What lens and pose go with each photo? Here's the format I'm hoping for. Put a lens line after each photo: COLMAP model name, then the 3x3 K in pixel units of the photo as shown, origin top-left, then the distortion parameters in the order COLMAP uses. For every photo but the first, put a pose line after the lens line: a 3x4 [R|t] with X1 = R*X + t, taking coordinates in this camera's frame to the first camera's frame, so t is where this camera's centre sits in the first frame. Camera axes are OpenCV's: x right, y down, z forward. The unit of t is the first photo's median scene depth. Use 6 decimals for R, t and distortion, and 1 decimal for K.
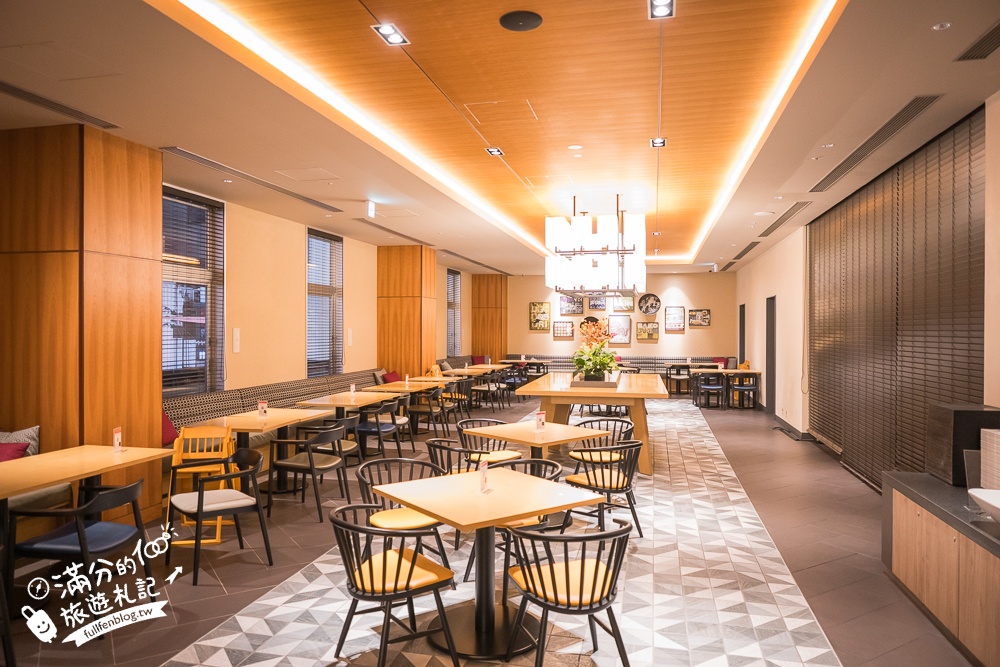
lens RADIAL K [[691.1, 0, 496.1], [0, 691.1, 335.0], [0, 0, 1]] dist [0.012831, -0.011400]
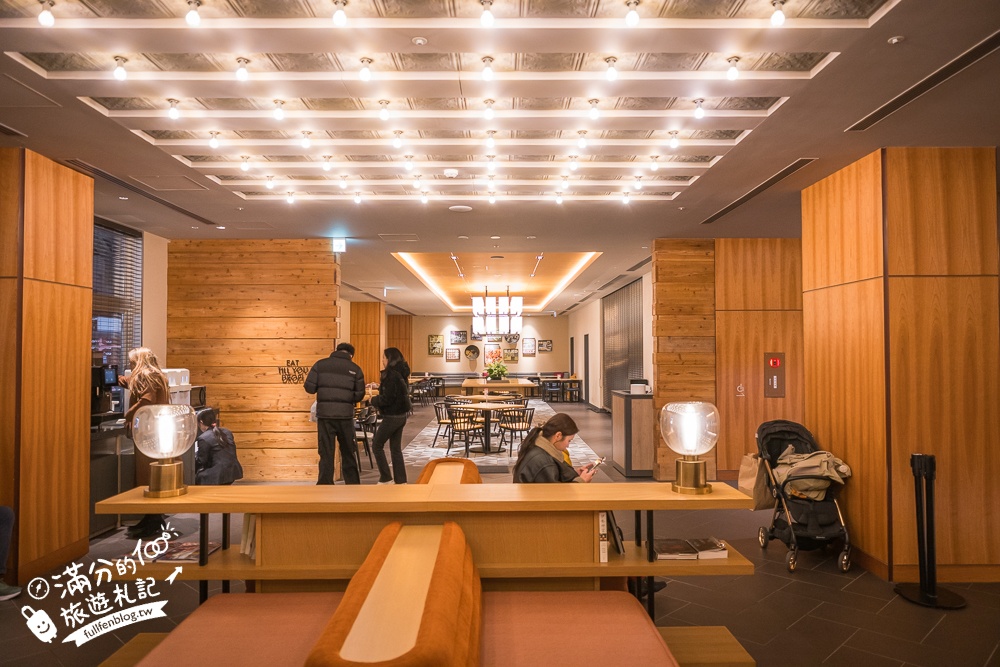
lens RADIAL K [[691.1, 0, 508.0], [0, 691.1, 331.1], [0, 0, 1]] dist [0.012831, -0.011400]
pose [[0.971563, 0.001185, 0.236777, -0.168740], [0.008626, 0.999147, -0.040395, 0.003458], [-0.236623, 0.041288, 0.970724, -0.529231]]
